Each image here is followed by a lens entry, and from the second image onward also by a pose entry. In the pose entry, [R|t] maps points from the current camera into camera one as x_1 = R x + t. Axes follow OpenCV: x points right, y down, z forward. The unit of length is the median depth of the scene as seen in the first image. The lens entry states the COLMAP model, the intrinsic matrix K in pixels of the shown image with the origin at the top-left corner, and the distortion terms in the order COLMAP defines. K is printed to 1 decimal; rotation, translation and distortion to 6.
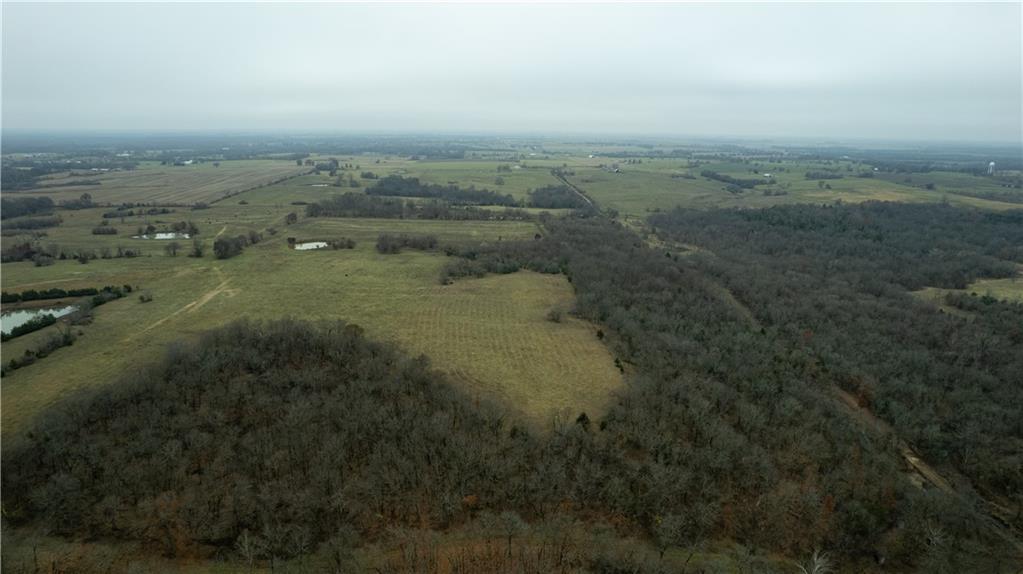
lens RADIAL K [[657.6, 0, 511.5], [0, 657.6, 287.0], [0, 0, 1]] dist [-0.079783, 0.071233]
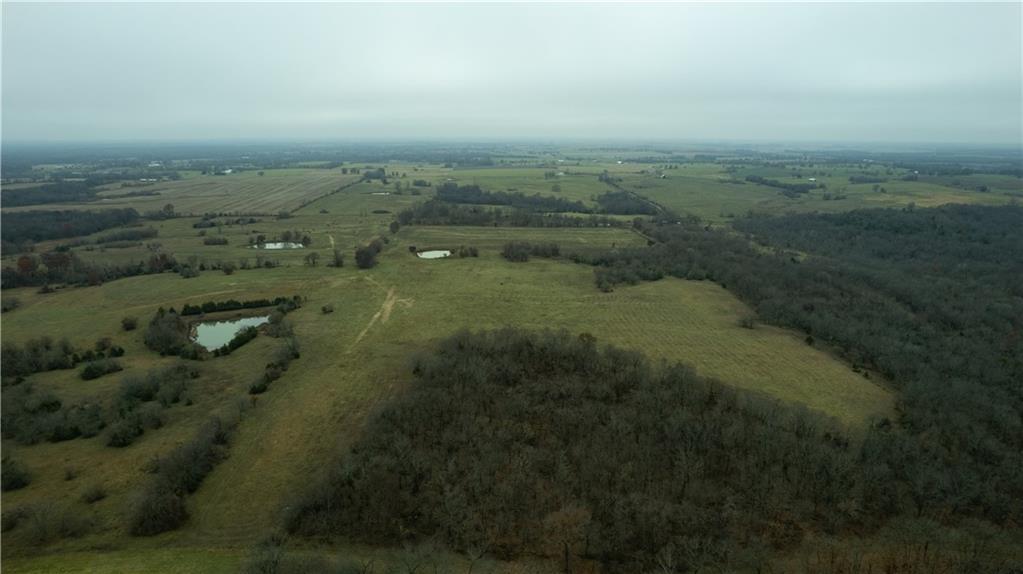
lens RADIAL K [[657.6, 0, 511.5], [0, 657.6, 287.0], [0, 0, 1]] dist [-0.079783, 0.071233]
pose [[0.999951, -0.009913, 0.000255, -0.128203], [0.009915, 0.999904, -0.009725, -0.001712], [-0.000158, 0.009727, 0.999953, 0.001323]]
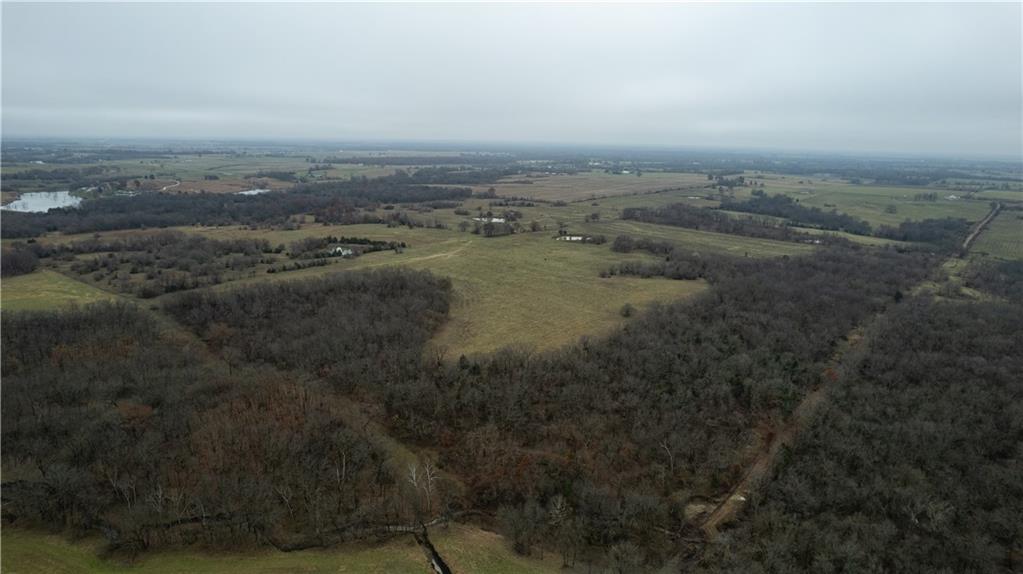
lens RADIAL K [[657.6, 0, 511.5], [0, 657.6, 287.0], [0, 0, 1]] dist [-0.079783, 0.071233]
pose [[0.740148, 0.154970, -0.654343, 0.275359], [-0.172958, 0.984217, 0.037457, -0.001021], [0.649821, 0.085450, 0.755269, 0.020678]]
